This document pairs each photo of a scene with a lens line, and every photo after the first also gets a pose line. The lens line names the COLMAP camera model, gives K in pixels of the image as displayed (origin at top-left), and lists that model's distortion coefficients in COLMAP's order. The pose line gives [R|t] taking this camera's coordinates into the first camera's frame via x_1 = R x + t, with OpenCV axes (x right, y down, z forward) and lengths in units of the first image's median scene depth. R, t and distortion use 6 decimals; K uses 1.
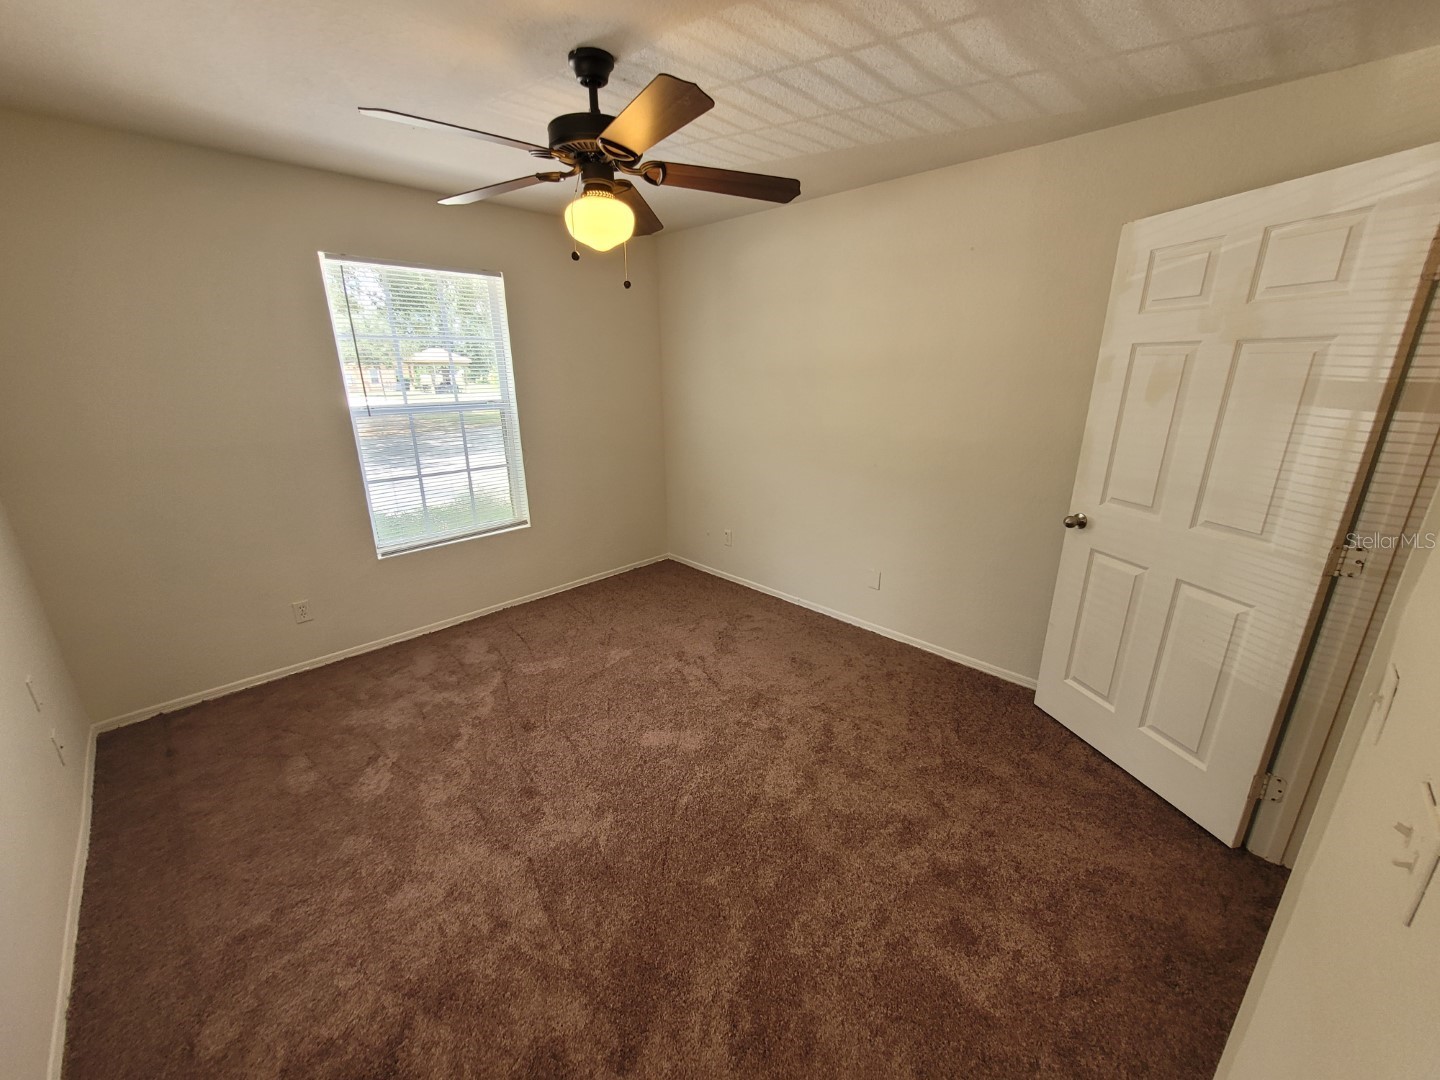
lens RADIAL K [[563.1, 0, 721.8], [0, 563.1, 537.5], [0, 0, 1]] dist [-0.002421, 0.000354]
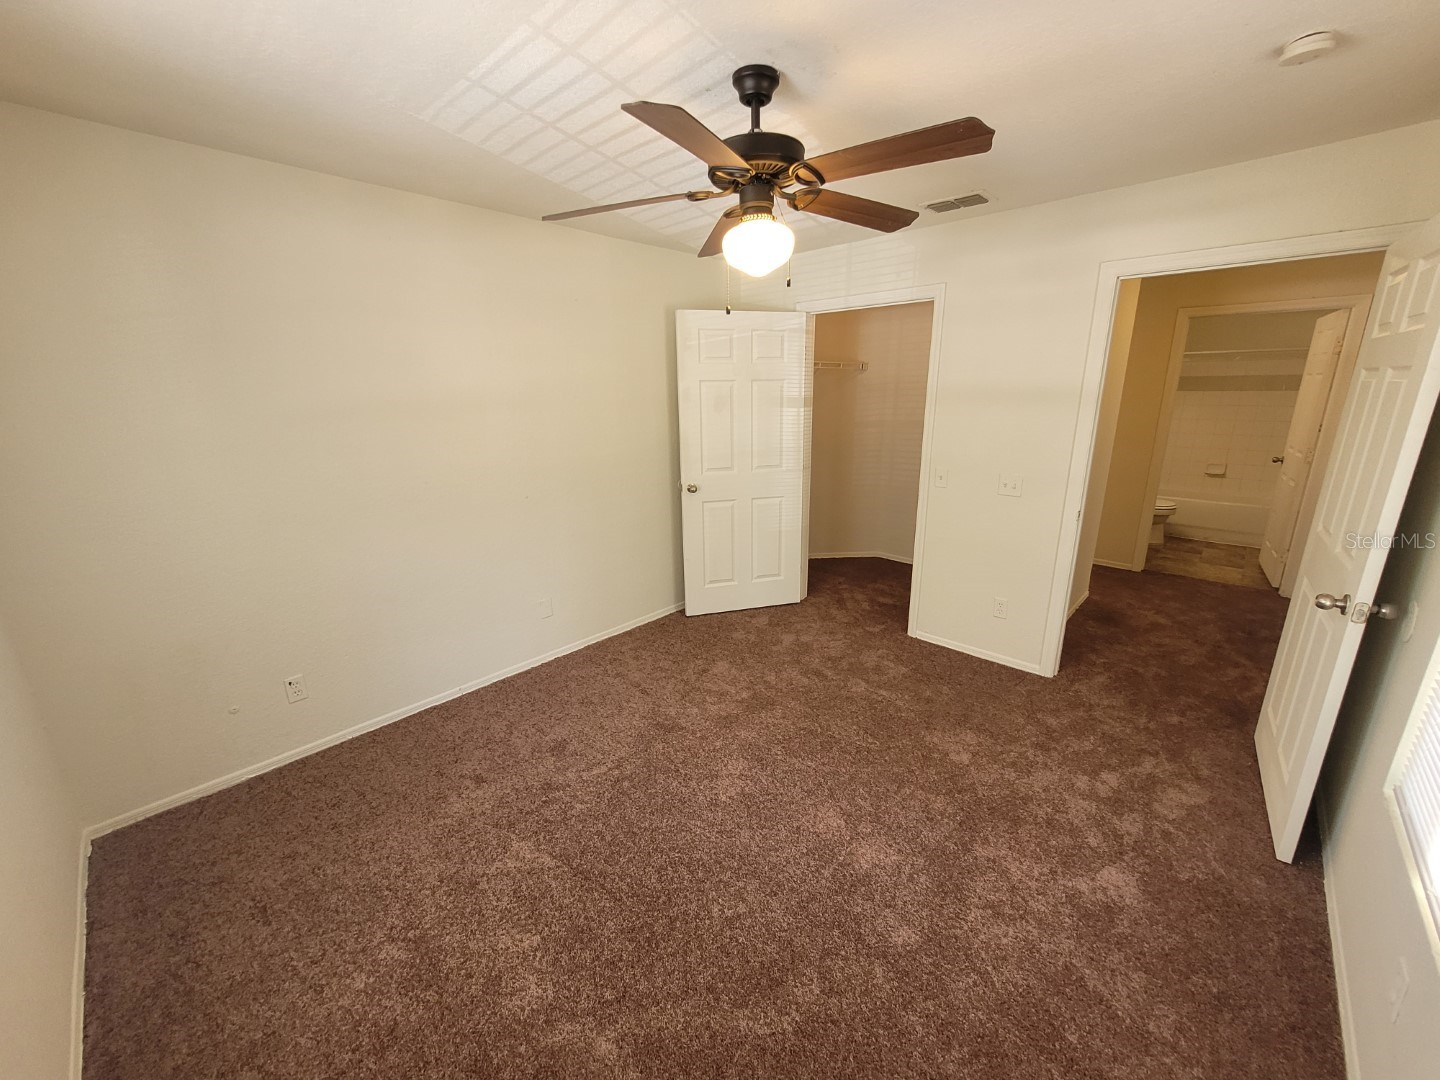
lens RADIAL K [[563.1, 0, 721.8], [0, 563.1, 537.5], [0, 0, 1]] dist [-0.002421, 0.000354]
pose [[-0.026054, -0.259853, 0.965297, -1.153482], [0.308335, 0.916456, 0.255027, -0.343880], [-0.950921, 0.304279, 0.056244, 1.049032]]
